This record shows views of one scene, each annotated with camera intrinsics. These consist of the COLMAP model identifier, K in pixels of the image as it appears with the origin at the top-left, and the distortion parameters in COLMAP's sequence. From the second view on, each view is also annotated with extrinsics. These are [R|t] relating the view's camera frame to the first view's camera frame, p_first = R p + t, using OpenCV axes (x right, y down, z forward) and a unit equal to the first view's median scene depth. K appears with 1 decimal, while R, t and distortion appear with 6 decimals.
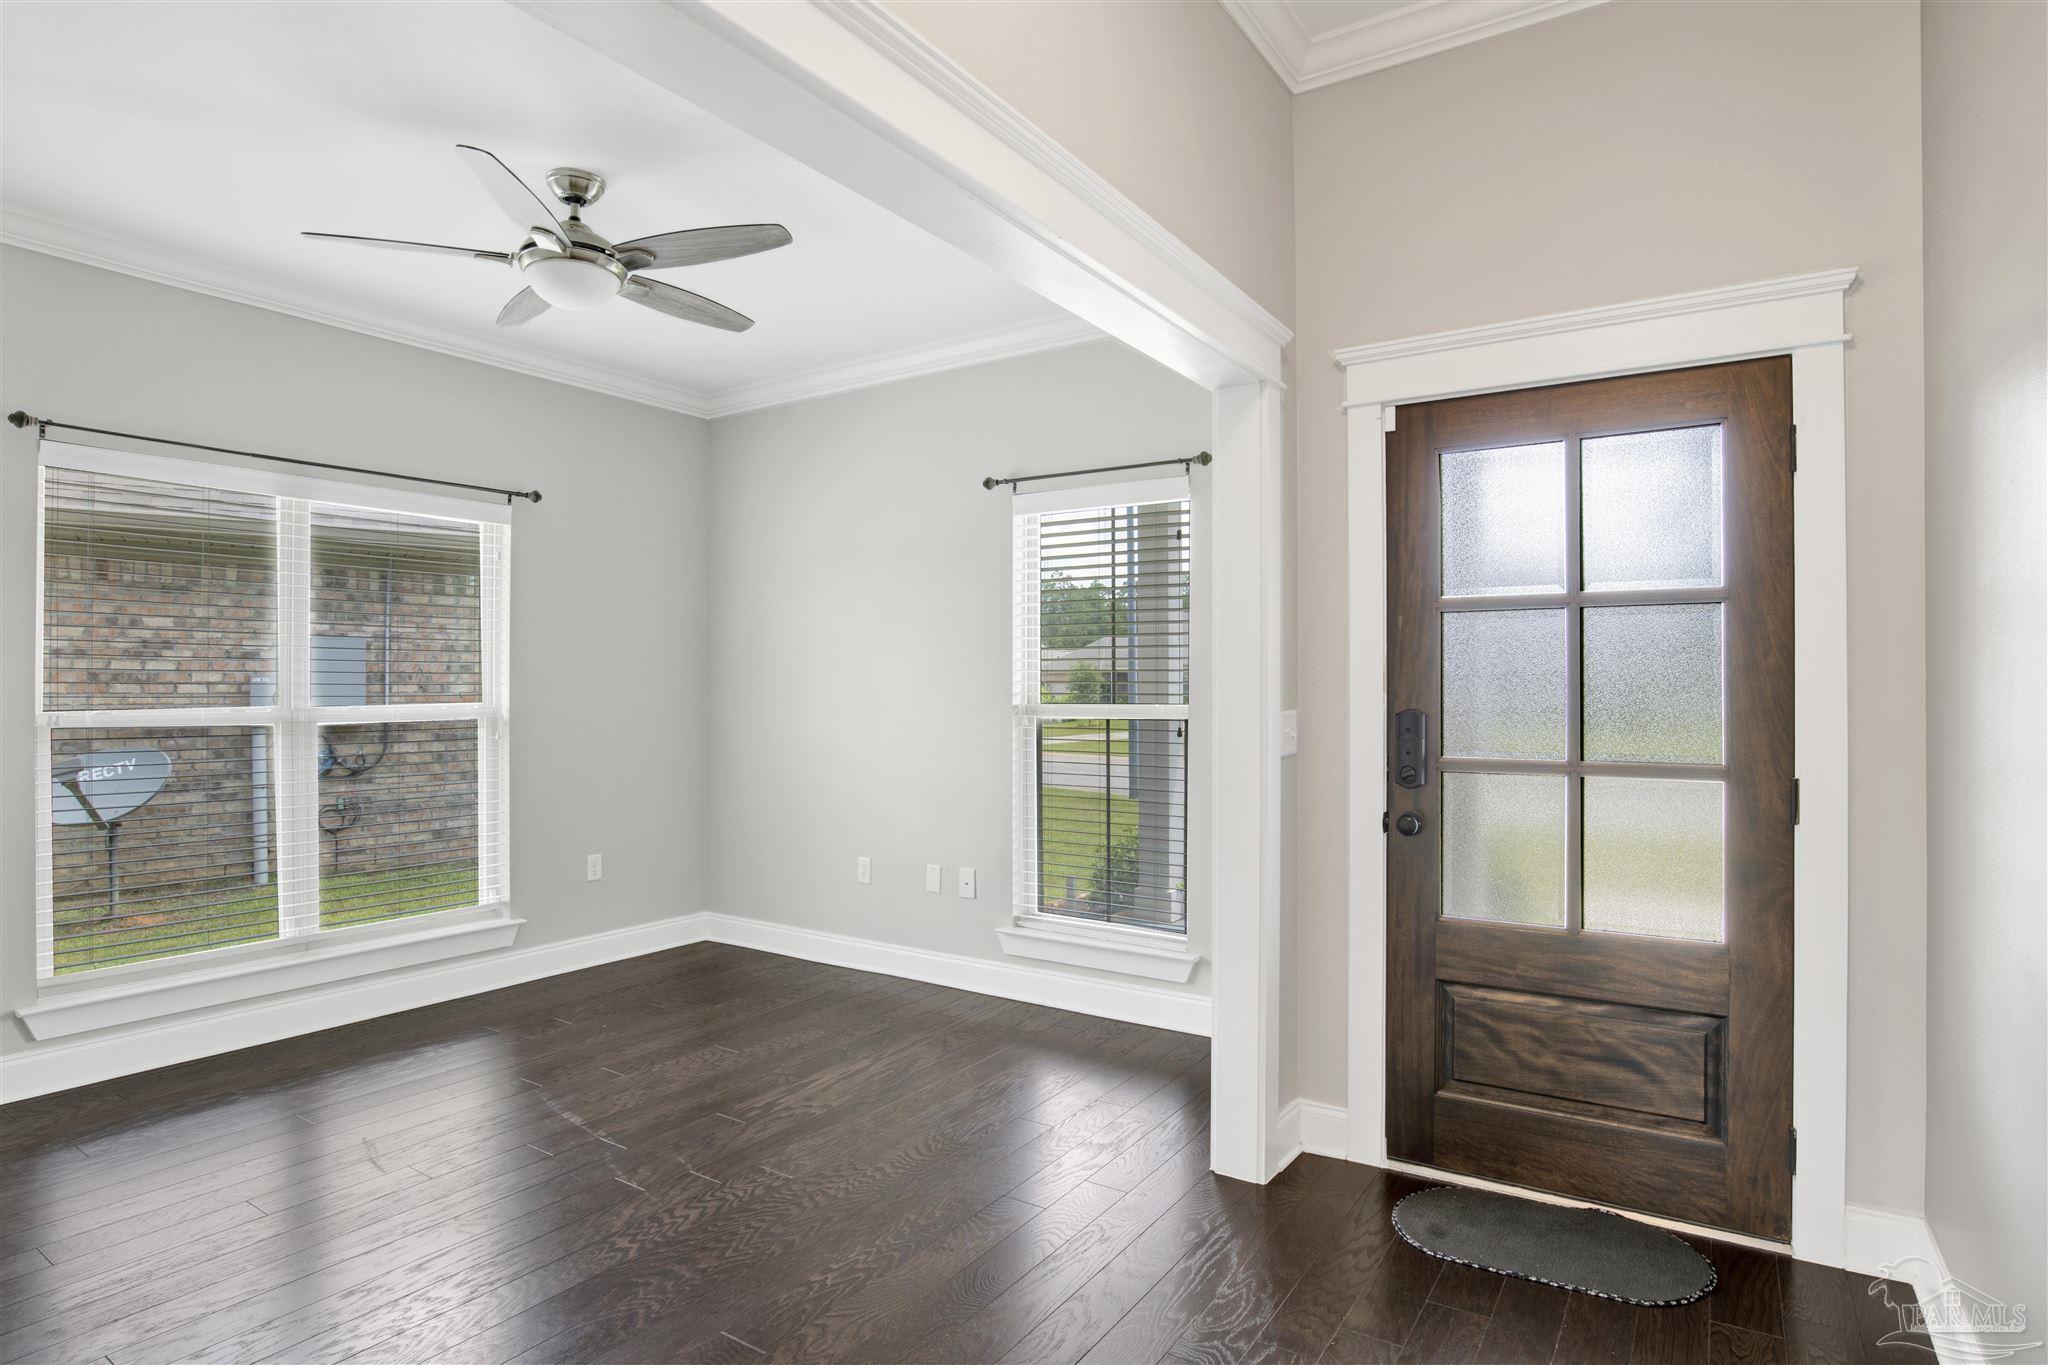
lens RADIAL K [[1096.4, 0, 1010.2], [0, 1096.4, 679.5], [0, 0, 1]] dist [-0.062396, 0.017270]
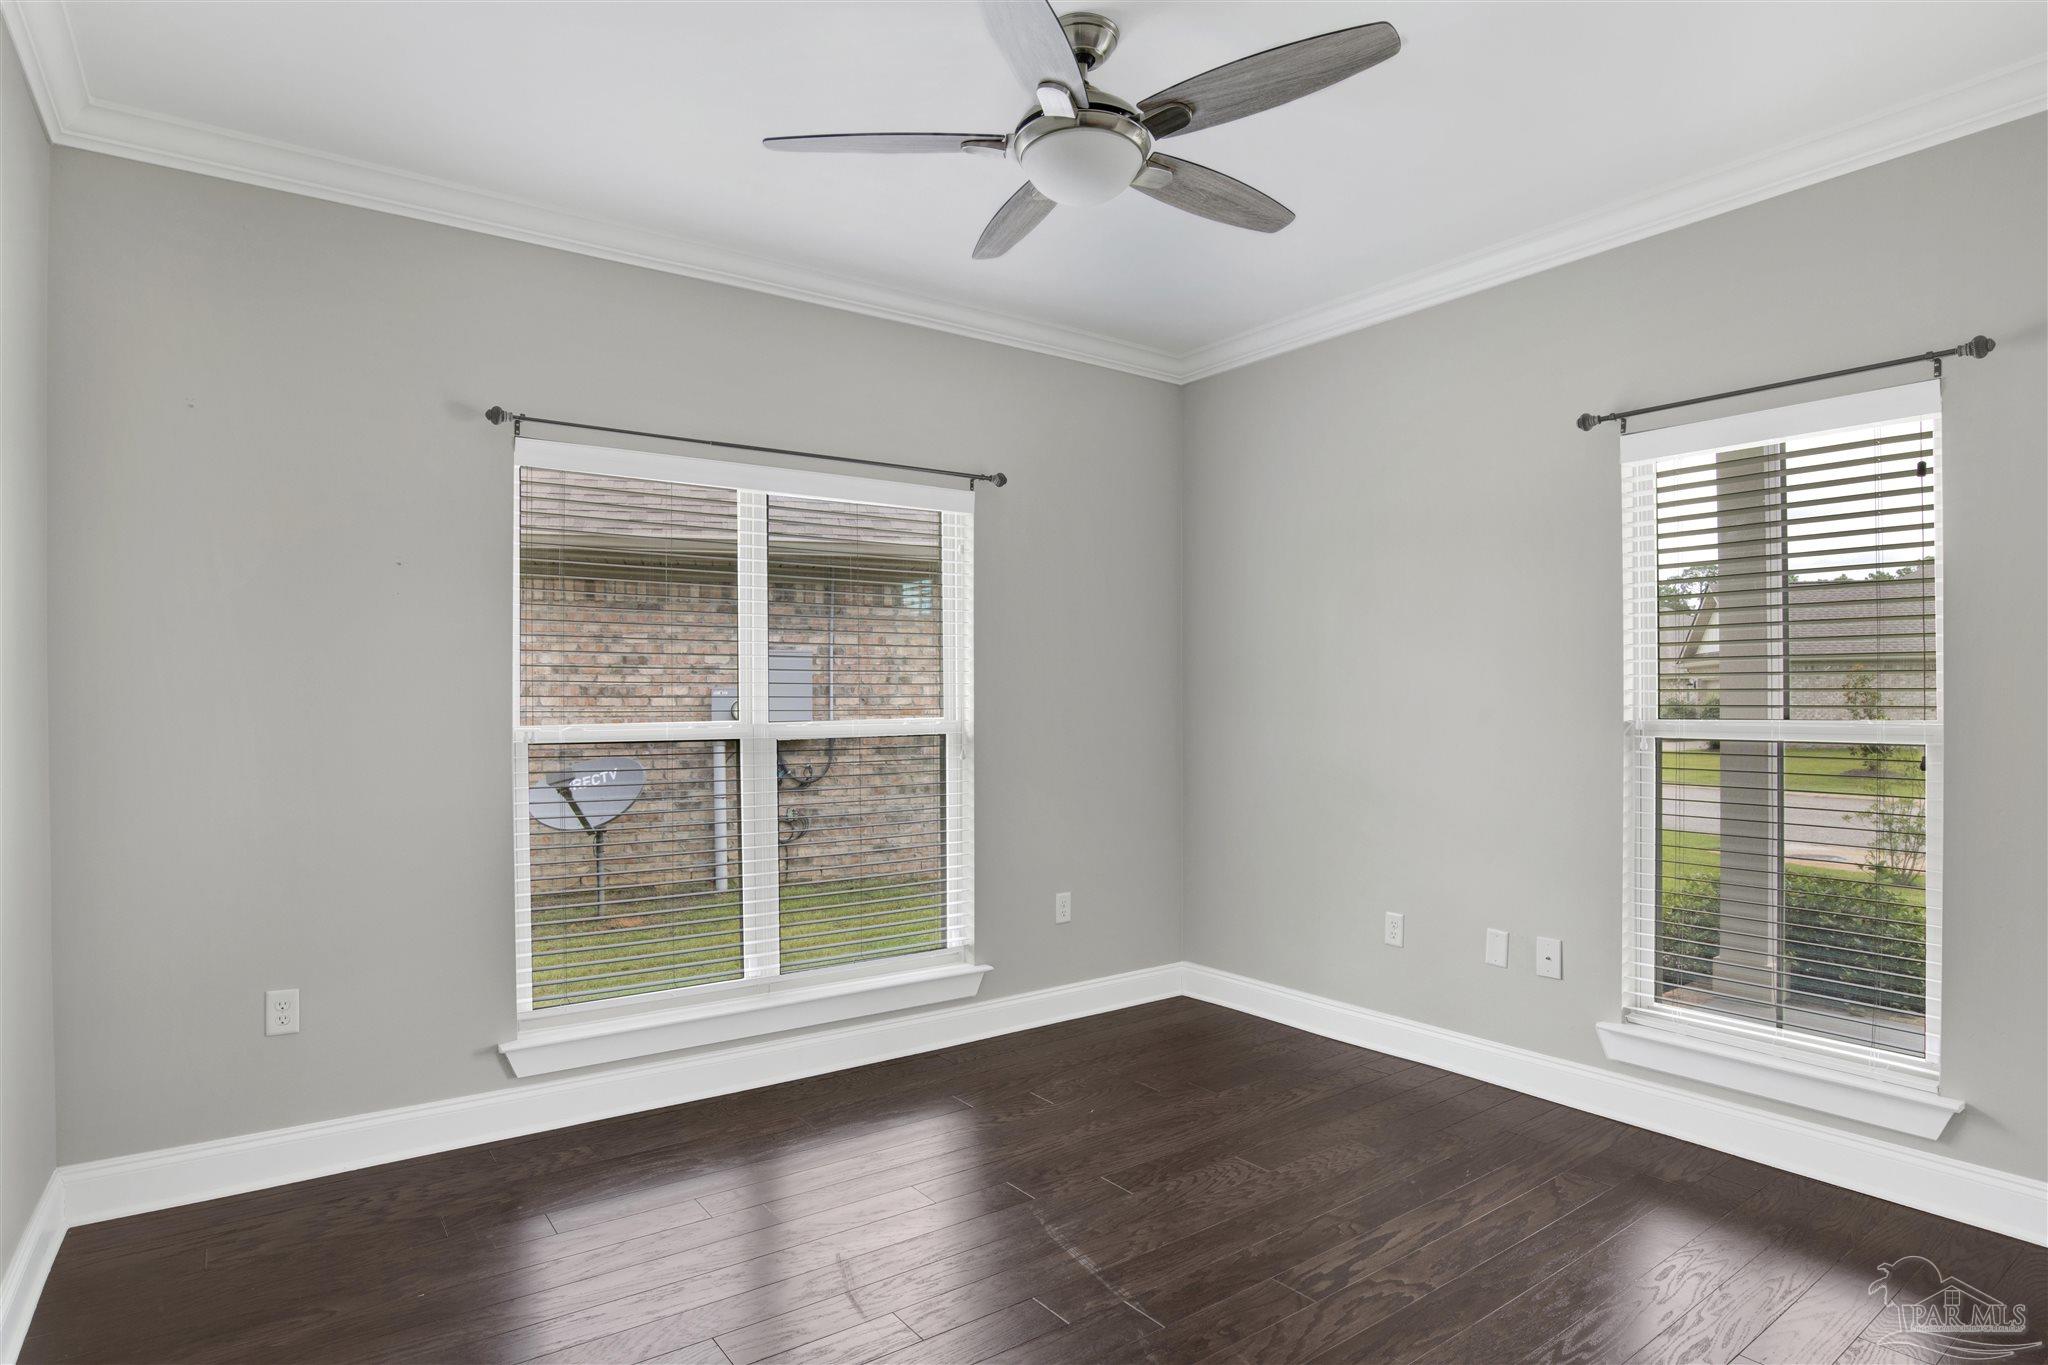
lens RADIAL K [[1096.4, 0, 1022.5], [0, 1096.4, 695.1], [0, 0, 1]] dist [-0.062396, 0.017270]
pose [[0.942266, -0.003596, -0.334846, -0.137115], [0.004875, 0.999984, 0.002980, 0.001566], [0.334830, -0.004440, 0.942268, 0.190756]]
